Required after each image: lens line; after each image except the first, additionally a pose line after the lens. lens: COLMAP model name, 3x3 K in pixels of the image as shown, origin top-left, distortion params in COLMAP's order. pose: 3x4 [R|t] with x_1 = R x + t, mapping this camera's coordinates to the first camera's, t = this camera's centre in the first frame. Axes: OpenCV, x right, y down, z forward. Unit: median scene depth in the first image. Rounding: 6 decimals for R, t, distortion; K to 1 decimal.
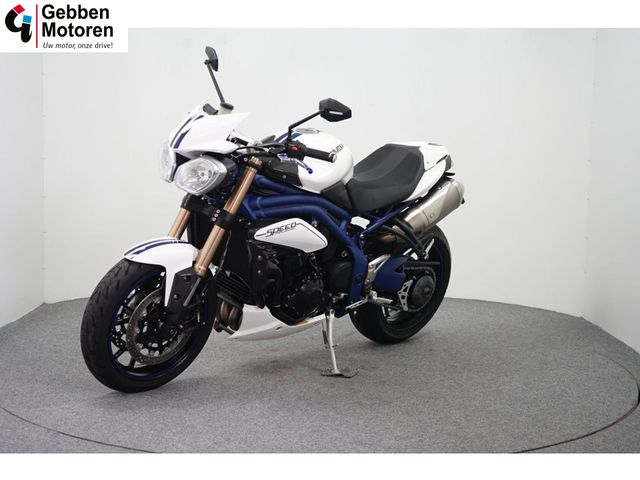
lens RADIAL K [[955.8, 0, 320.0], [0, 955.8, 240.0], [0, 0, 1]] dist [0.006339, -0.000897]
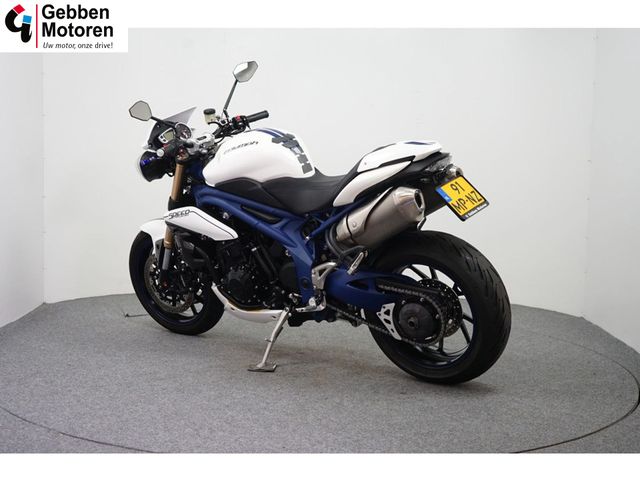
lens RADIAL K [[955.8, 0, 320.0], [0, 955.8, 240.0], [0, 0, 1]] dist [0.006339, -0.000897]
pose [[0.152632, 0.079751, -0.985060, 1.064866], [-0.117901, 0.991090, 0.061970, -0.068174], [0.981225, 0.106681, 0.160674, 0.919496]]
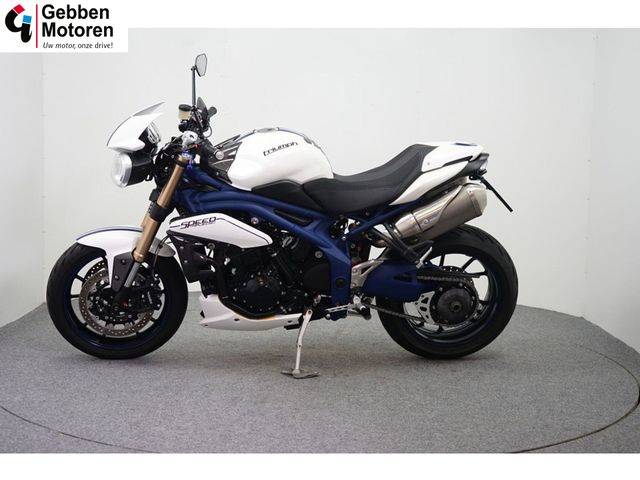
lens RADIAL K [[955.8, 0, 320.0], [0, 955.8, 240.0], [0, 0, 1]] dist [0.006339, -0.000897]
pose [[0.780209, 0.056304, -0.622980, 0.676074], [-0.066100, 0.997786, 0.007395, -0.008326], [0.622016, 0.035410, 0.782203, 0.240438]]
